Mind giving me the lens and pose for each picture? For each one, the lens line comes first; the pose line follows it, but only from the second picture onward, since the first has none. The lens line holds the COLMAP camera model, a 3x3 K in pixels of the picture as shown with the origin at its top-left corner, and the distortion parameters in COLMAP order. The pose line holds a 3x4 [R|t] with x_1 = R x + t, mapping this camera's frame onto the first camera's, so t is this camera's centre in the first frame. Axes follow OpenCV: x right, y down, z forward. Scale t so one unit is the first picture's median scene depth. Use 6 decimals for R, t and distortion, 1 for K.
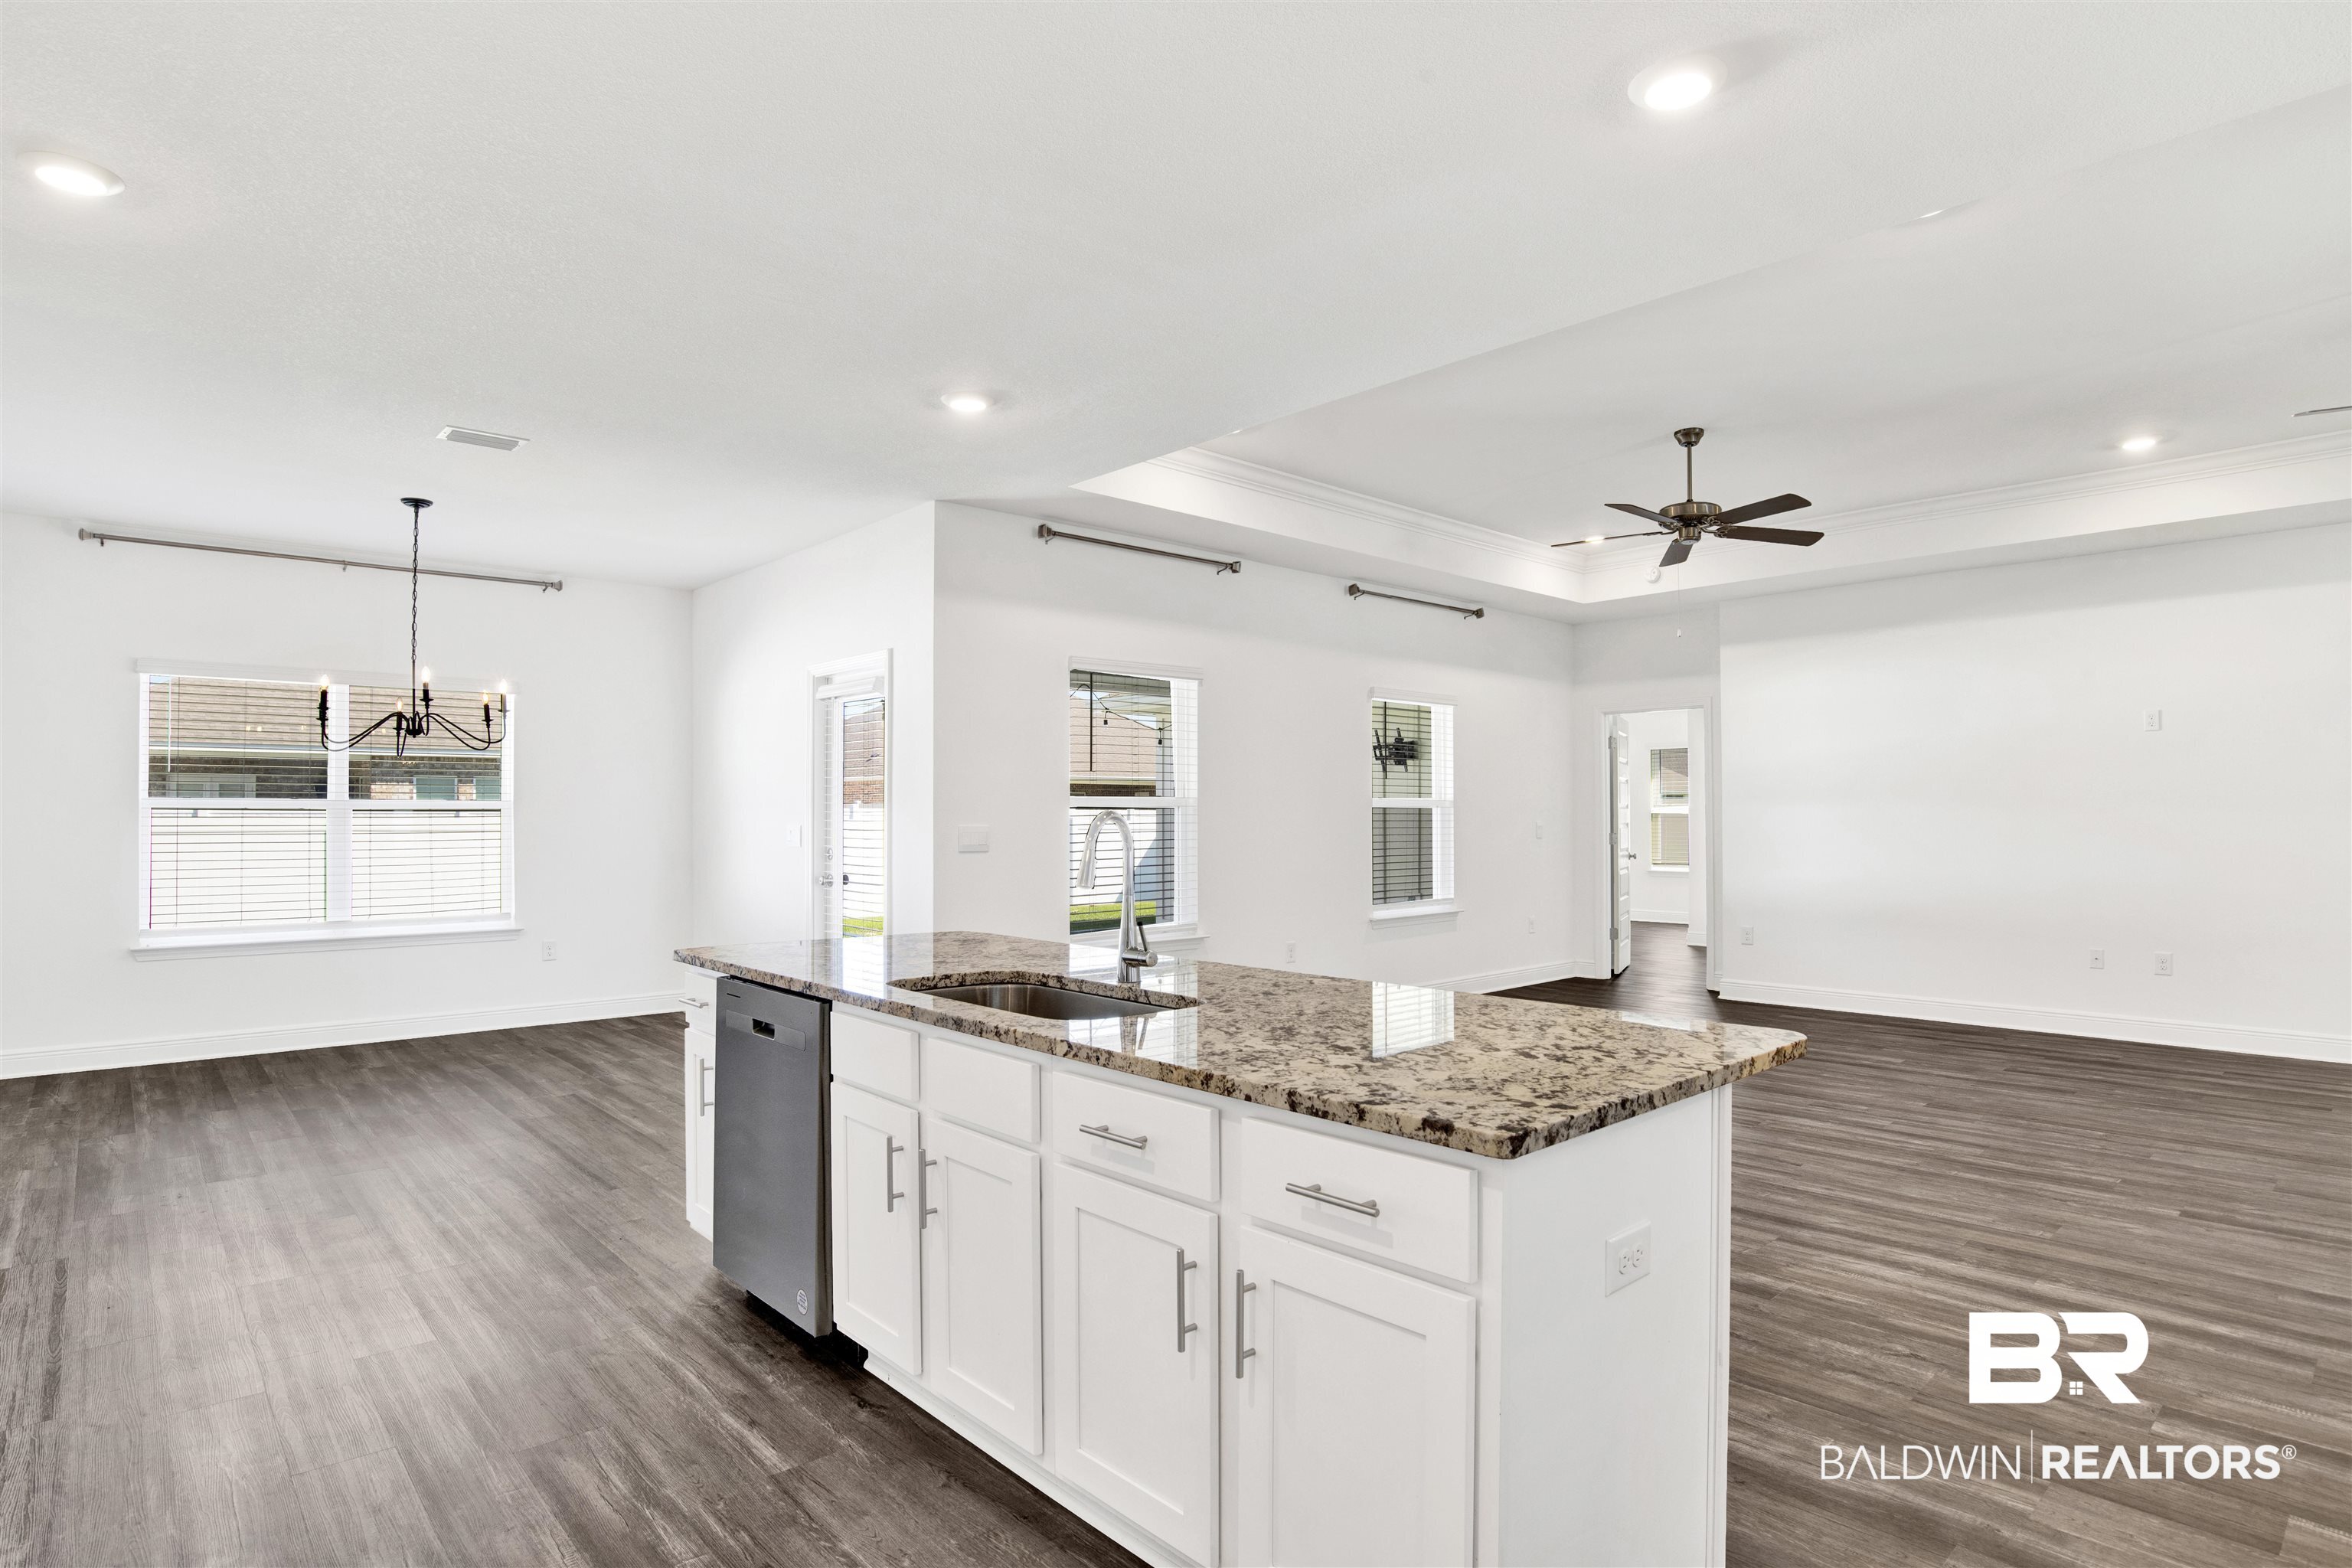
lens RADIAL K [[1240.7, 0, 1175.4], [0, 1240.7, 791.2], [0, 0, 1]] dist [-0.048153, 0.003471]
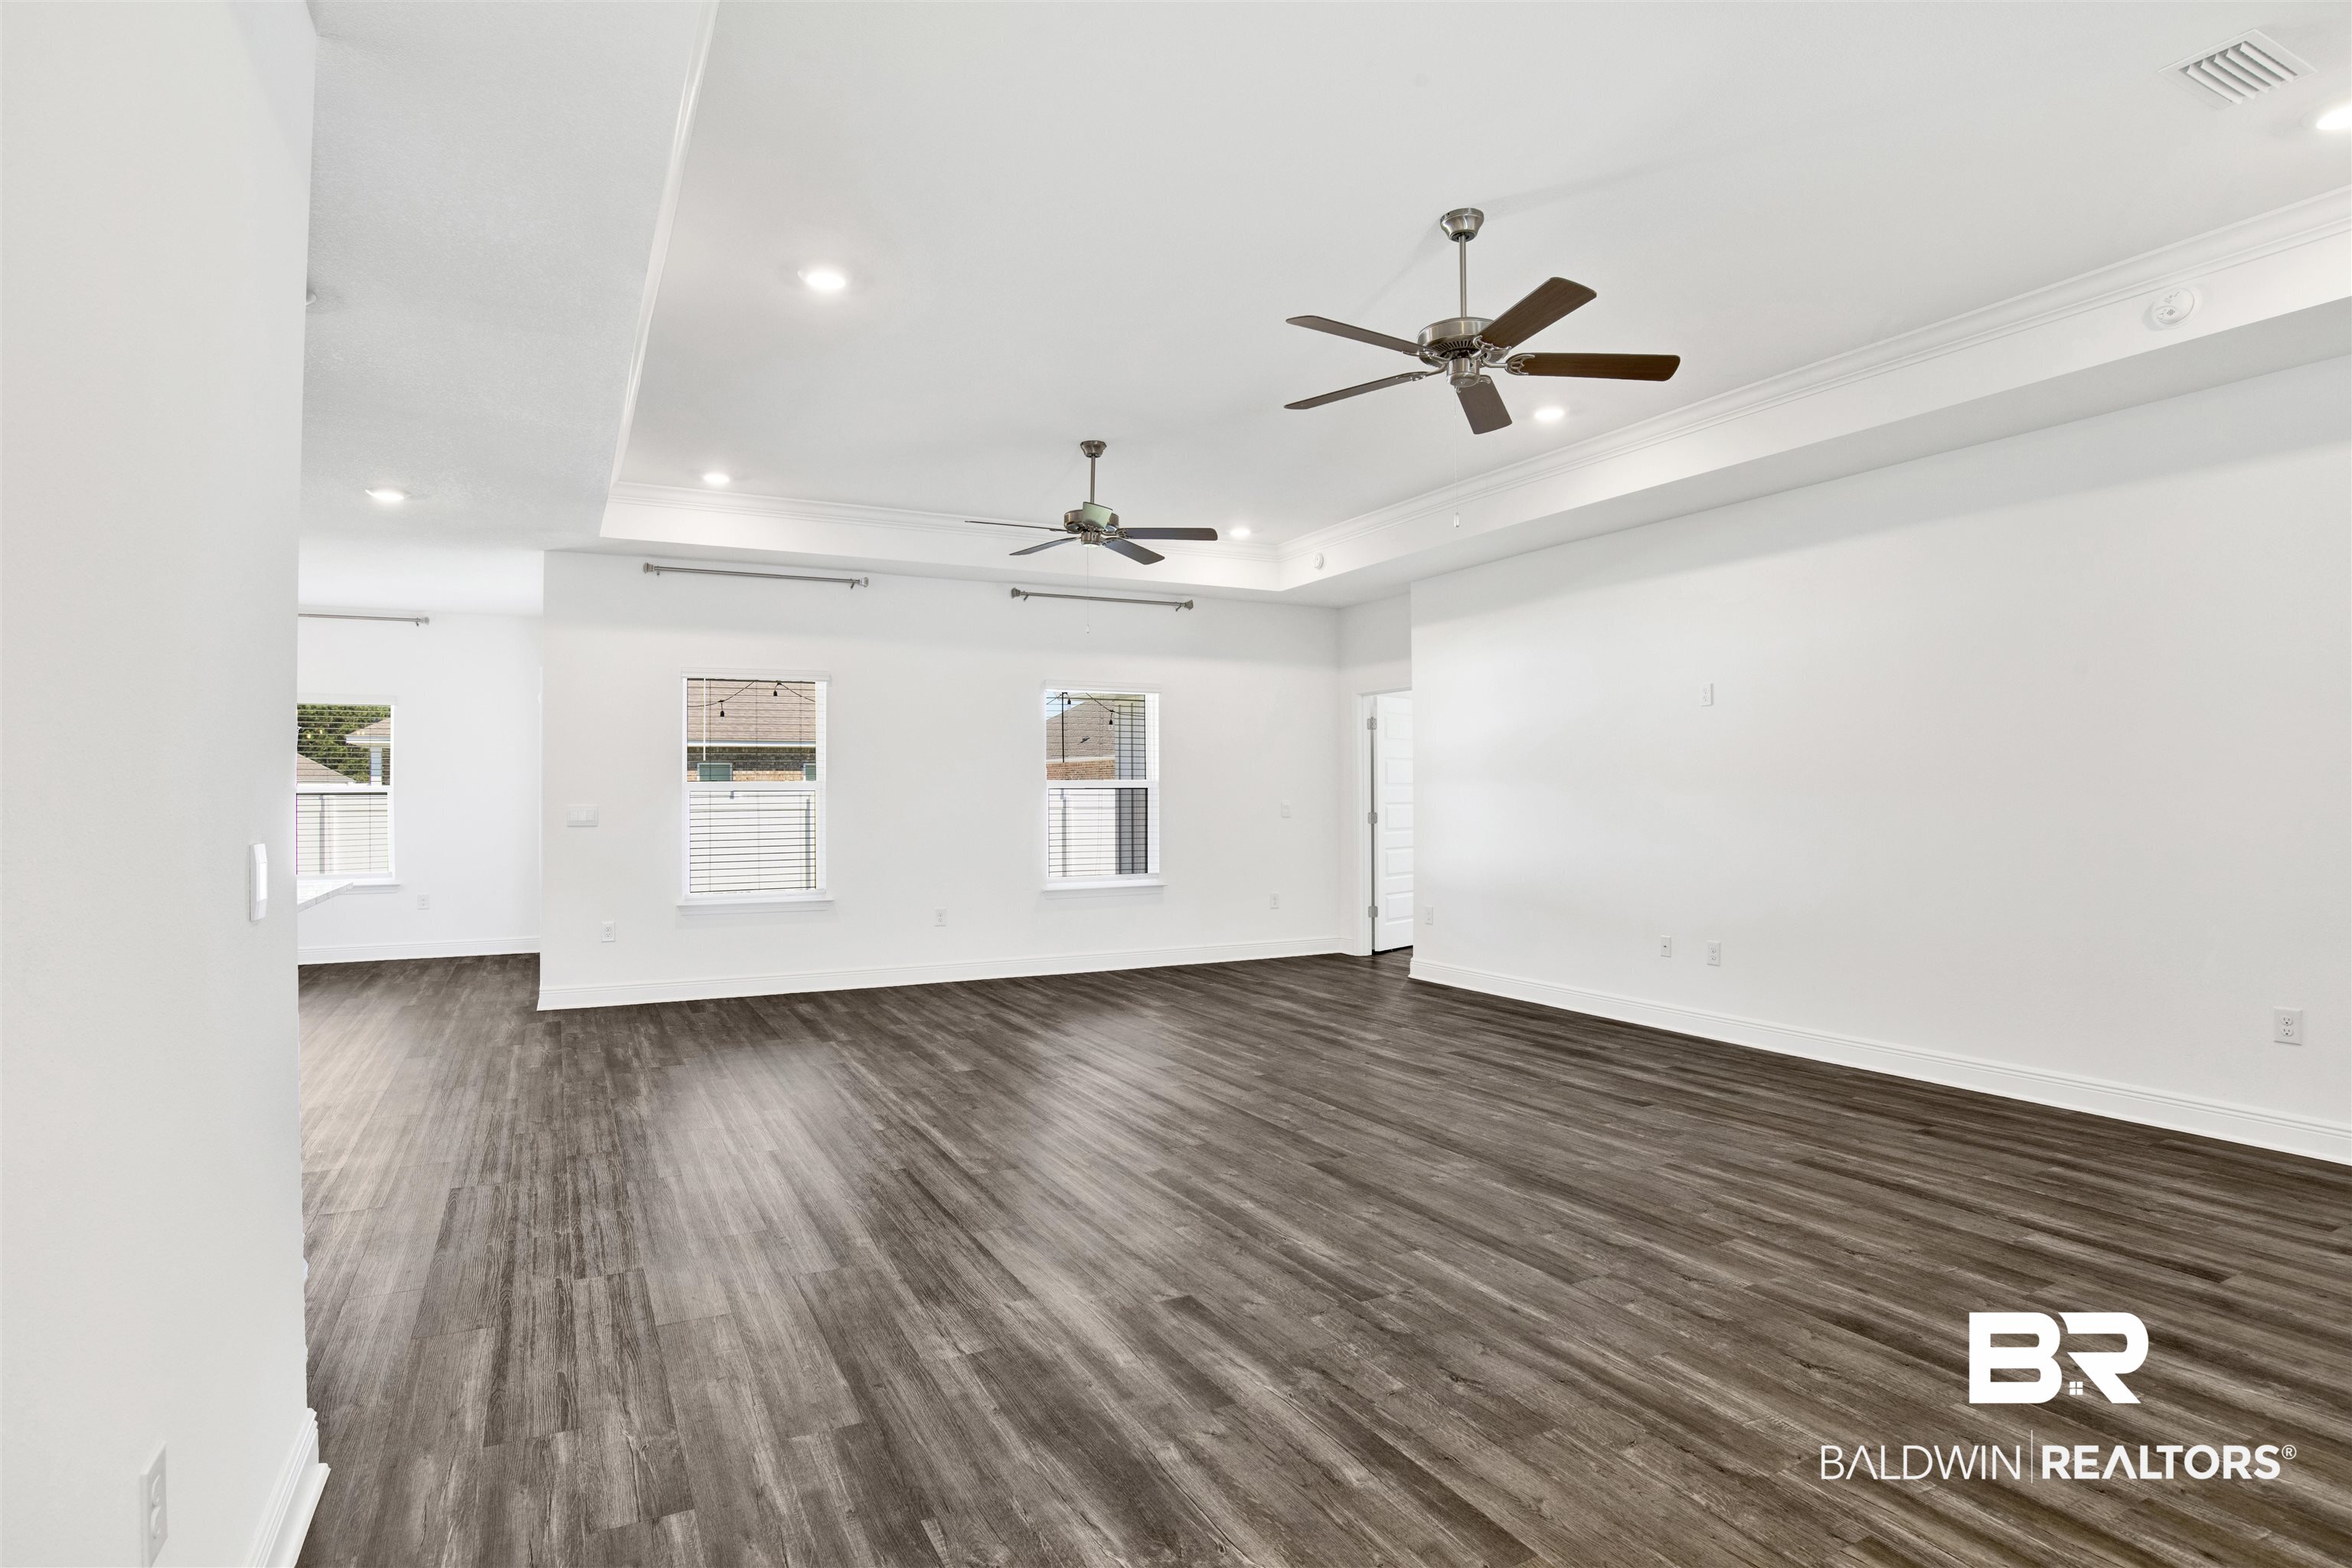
lens RADIAL K [[1240.7, 0, 1191.2], [0, 1240.7, 772.3], [0, 0, 1]] dist [-0.048153, 0.003471]
pose [[0.963341, -0.006812, -0.268193, 0.545861], [0.007149, 0.999974, 0.000278, -0.000853], [0.268184, -0.002185, 0.963365, -0.024841]]
